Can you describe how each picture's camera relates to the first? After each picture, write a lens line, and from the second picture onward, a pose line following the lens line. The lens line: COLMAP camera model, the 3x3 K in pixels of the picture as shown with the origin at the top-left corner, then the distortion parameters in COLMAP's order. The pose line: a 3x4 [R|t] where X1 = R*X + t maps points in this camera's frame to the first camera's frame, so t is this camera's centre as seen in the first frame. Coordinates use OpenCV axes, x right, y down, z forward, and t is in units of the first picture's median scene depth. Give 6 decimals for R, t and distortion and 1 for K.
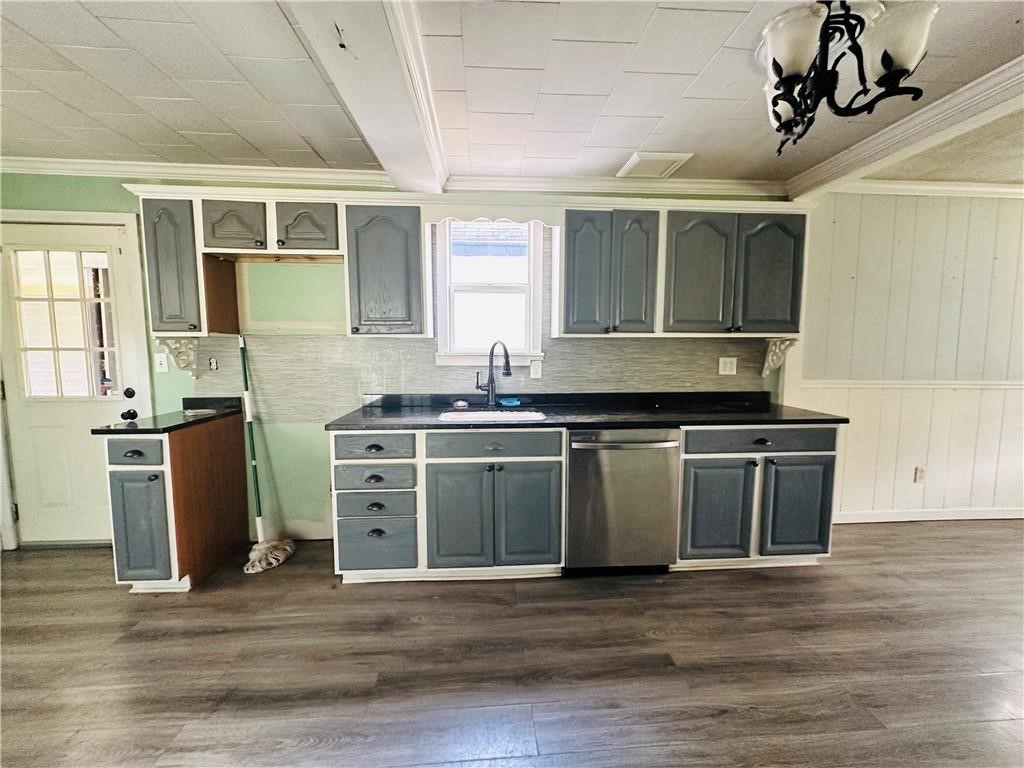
lens RADIAL K [[405.9, 0, 512.7], [0, 405.9, 381.3], [0, 0, 1]] dist [-0.001049, -0.000358]
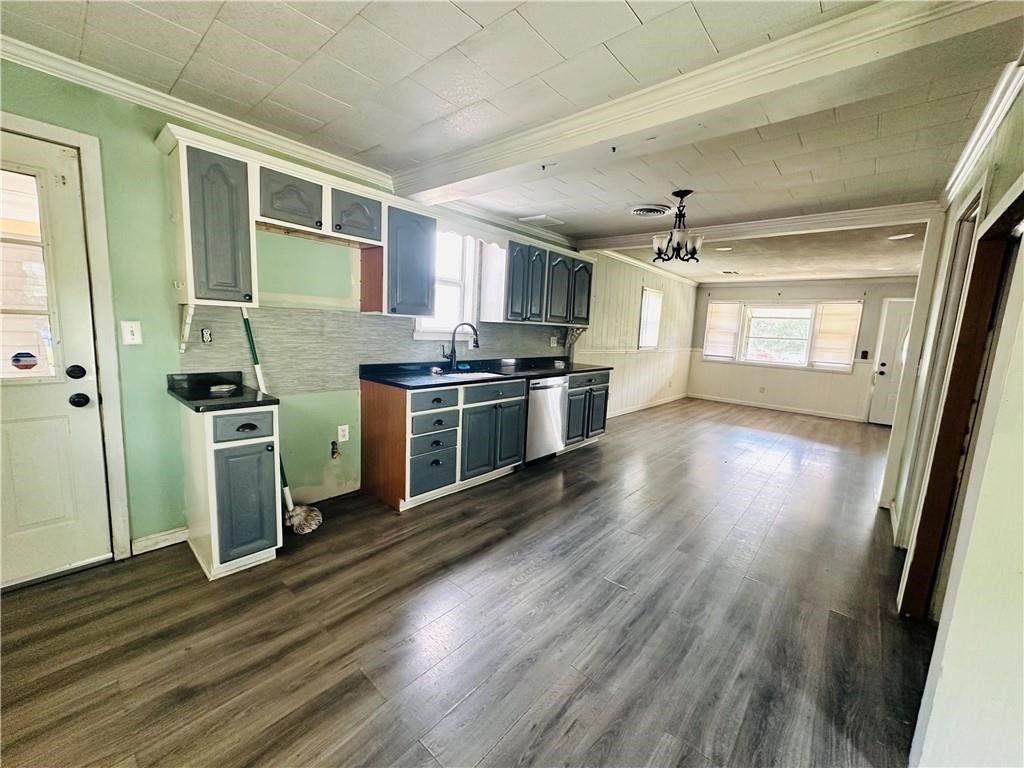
lens RADIAL K [[405.9, 0, 512.7], [0, 405.9, 381.3], [0, 0, 1]] dist [-0.001049, -0.000358]
pose [[0.706817, -0.061053, 0.704757, -1.012866], [0.015890, 0.997387, 0.070468, 0.006639], [-0.707218, -0.038609, 0.705940, -0.127830]]
